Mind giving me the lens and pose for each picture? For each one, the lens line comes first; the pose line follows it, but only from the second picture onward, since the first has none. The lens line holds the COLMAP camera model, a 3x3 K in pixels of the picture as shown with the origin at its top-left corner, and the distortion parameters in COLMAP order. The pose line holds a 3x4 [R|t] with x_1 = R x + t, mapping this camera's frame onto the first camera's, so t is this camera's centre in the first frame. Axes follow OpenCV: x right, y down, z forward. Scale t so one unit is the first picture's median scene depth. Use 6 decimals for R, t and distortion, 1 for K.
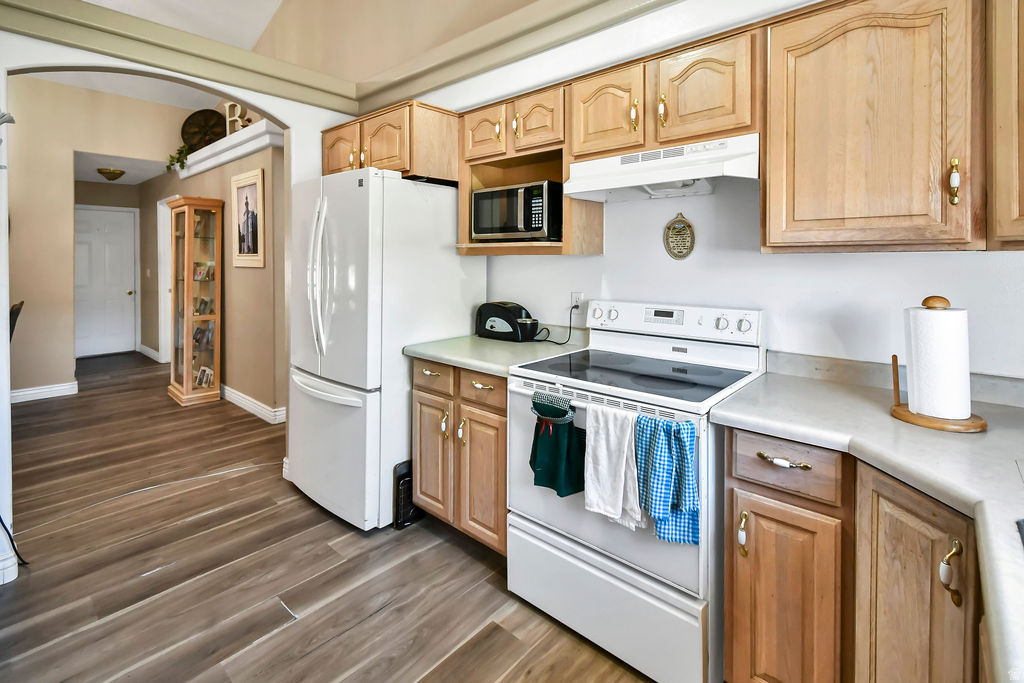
lens RADIAL K [[479.4, 0, 512.9], [0, 479.4, 275.5], [0, 0, 1]] dist [0.000639, 0.000745]
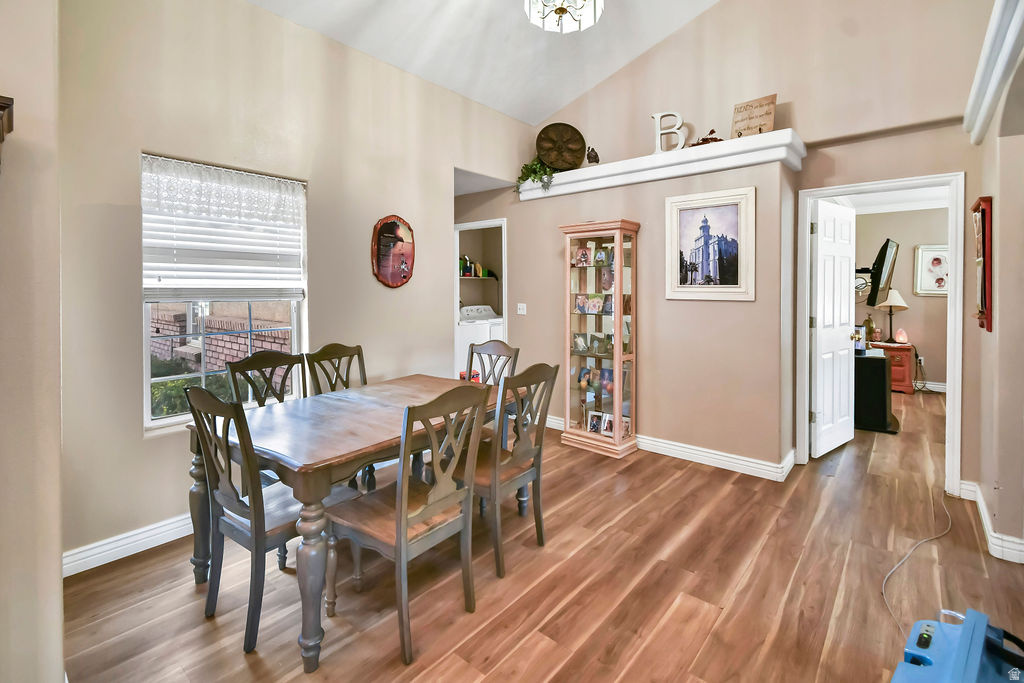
lens RADIAL K [[473.0, 0, 514.1], [0, 473.0, 303.0], [0, 0, 1]] dist [0.001055, 0.000119]
pose [[0.999331, 0.005331, 0.036185, -0.900886], [-0.005176, 0.999977, -0.004379, -0.006167], [-0.036207, 0.004189, 0.999336, 0.143516]]
